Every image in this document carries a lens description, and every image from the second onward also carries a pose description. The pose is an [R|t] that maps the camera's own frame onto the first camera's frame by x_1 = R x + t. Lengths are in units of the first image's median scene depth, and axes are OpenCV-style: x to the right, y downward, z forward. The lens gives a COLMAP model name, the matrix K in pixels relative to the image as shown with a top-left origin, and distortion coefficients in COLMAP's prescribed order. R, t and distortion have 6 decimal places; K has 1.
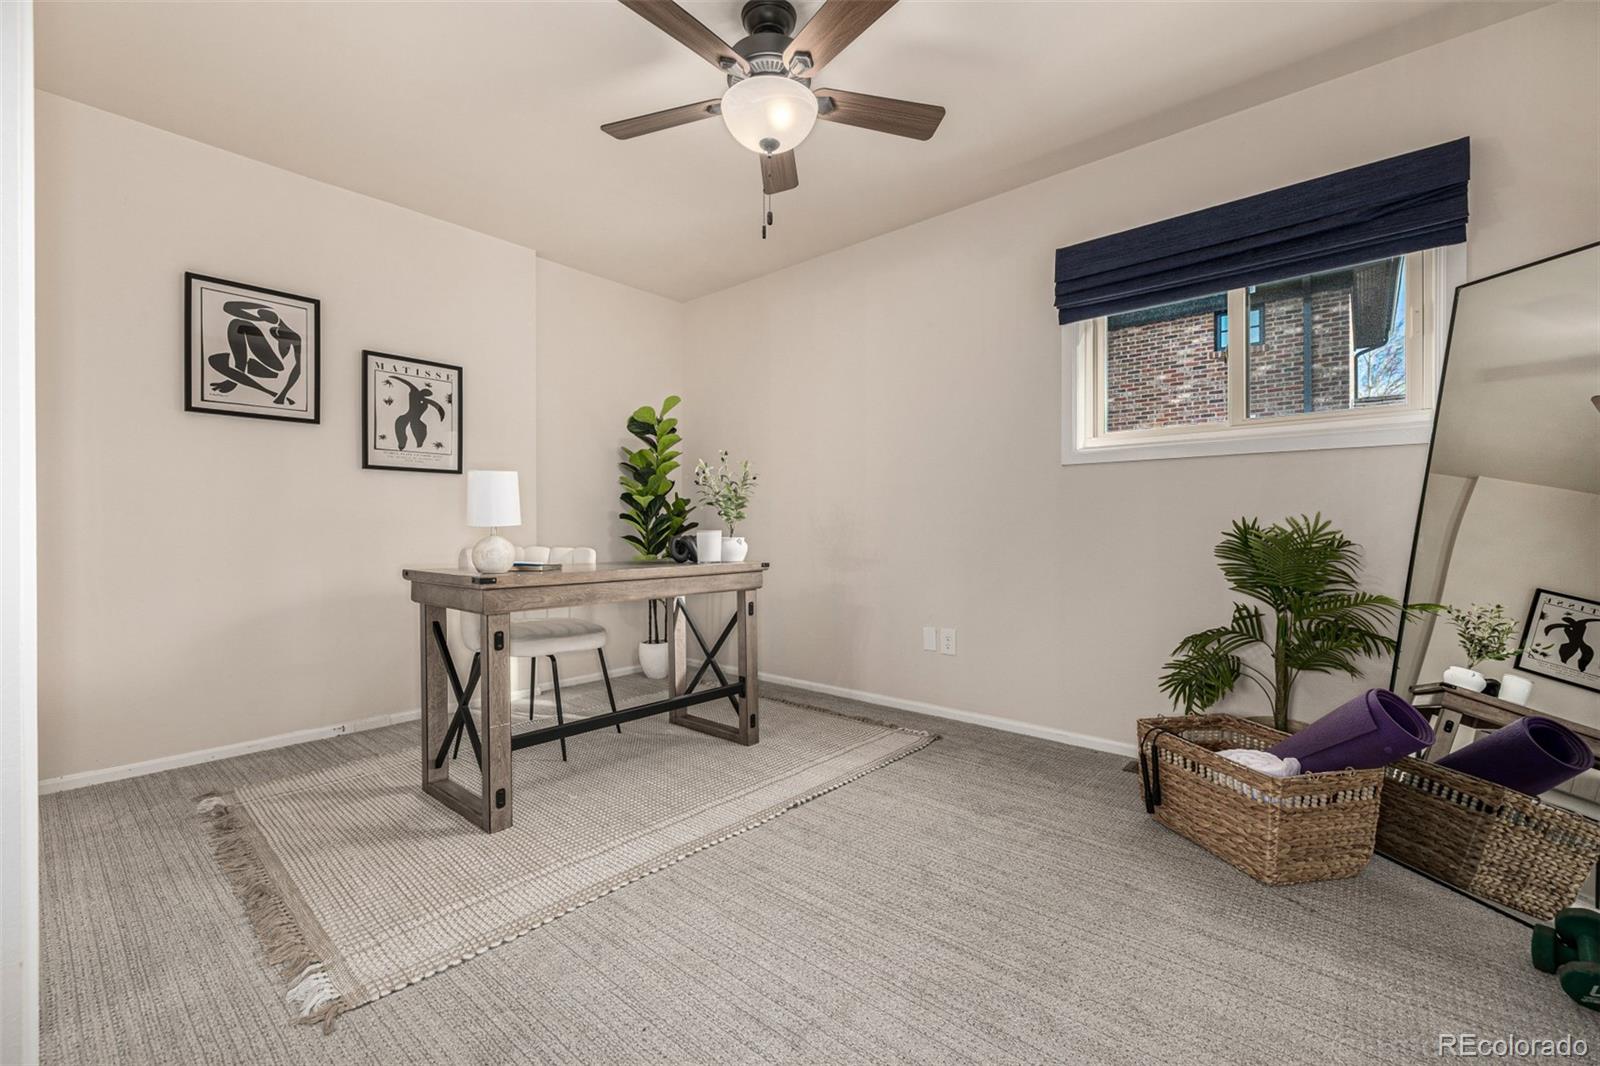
lens RADIAL K [[673.0, 0, 794.6], [0, 673.0, 525.4], [0, 0, 1]] dist [0.002783, 0.000190]
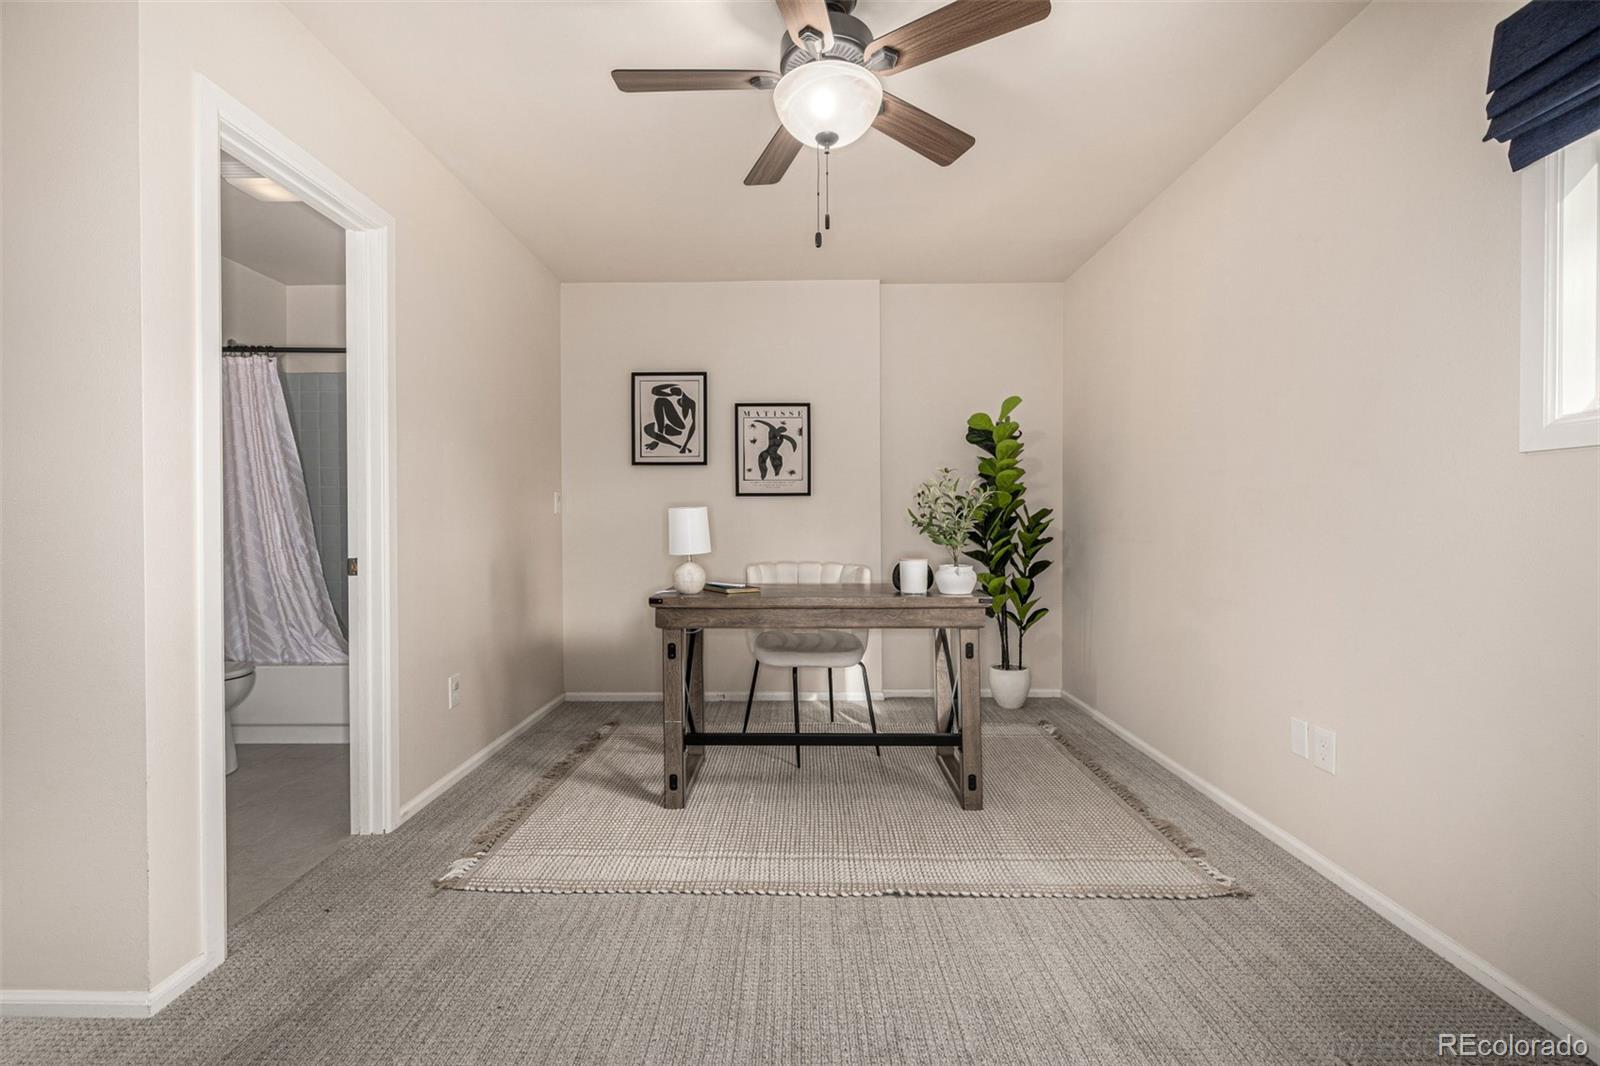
lens RADIAL K [[673.0, 0, 794.6], [0, 673.0, 525.4], [0, 0, 1]] dist [0.002783, 0.000190]
pose [[0.648990, 0.004576, -0.760783, 0.433231], [0.006365, 0.999914, 0.011445, -0.046123], [0.760770, -0.012270, 0.648906, 0.273439]]
